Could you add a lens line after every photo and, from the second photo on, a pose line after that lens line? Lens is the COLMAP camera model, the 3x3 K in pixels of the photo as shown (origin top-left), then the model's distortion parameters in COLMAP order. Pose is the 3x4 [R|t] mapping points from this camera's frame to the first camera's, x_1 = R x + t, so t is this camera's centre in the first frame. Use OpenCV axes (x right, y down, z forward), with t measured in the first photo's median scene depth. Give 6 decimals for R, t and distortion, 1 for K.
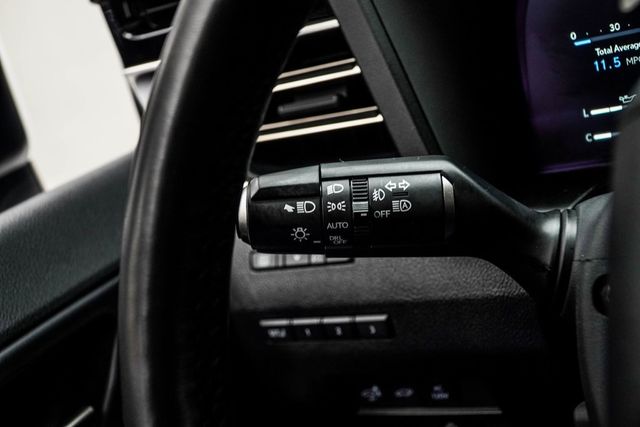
lens RADIAL K [[929.8, 0, 320.0], [0, 929.8, 213.5], [0, 0, 1]] dist [0.013636, 0.018411]
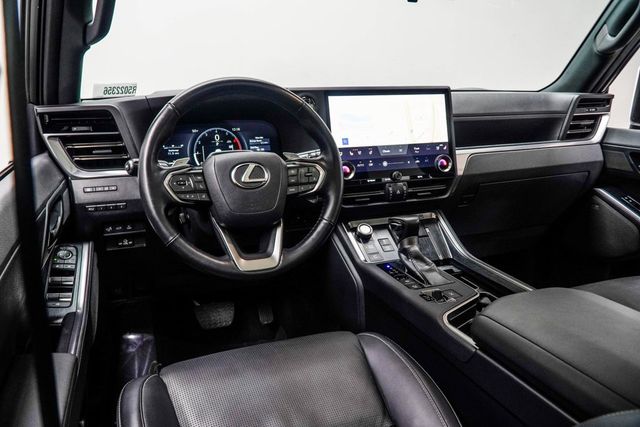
lens RADIAL K [[520.7, 0, 304.0], [0, 520.7, 214.5], [0, 0, 1]] dist [-0.002711, -0.009278]
pose [[0.641274, 0.079471, 0.763185, -1.207095], [0.028885, 0.991417, -0.127508, 0.484980], [-0.766768, 0.103812, 0.633475, -1.103086]]
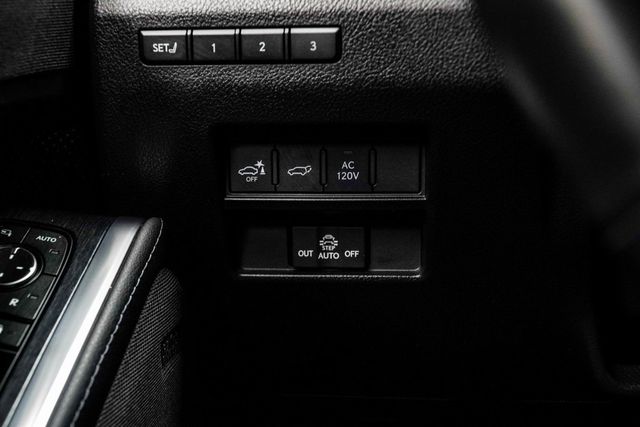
lens RADIAL K [[929.8, 0, 320.0], [0, 929.8, 213.5], [0, 0, 1]] dist [0.013636, 0.018411]
pose [[0.889308, 0.184504, 0.418438, -0.239528], [-0.124265, 0.978067, -0.167163, 0.395940], [-0.440103, 0.096662, 0.892730, 0.327945]]
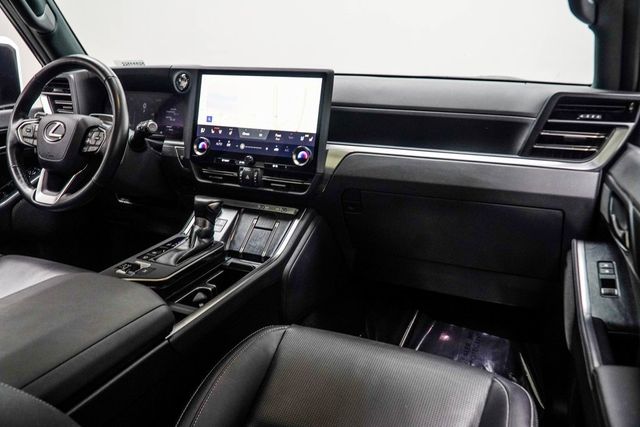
lens RADIAL K [[520.7, 0, 304.0], [0, 520.7, 214.5], [0, 0, 1]] dist [-0.002711, -0.009278]
pose [[0.956956, 0.263575, 0.121504, 1.218717], [-0.265300, 0.964164, -0.002052, 0.142730], [-0.117690, -0.030272, 0.992589, -2.453929]]
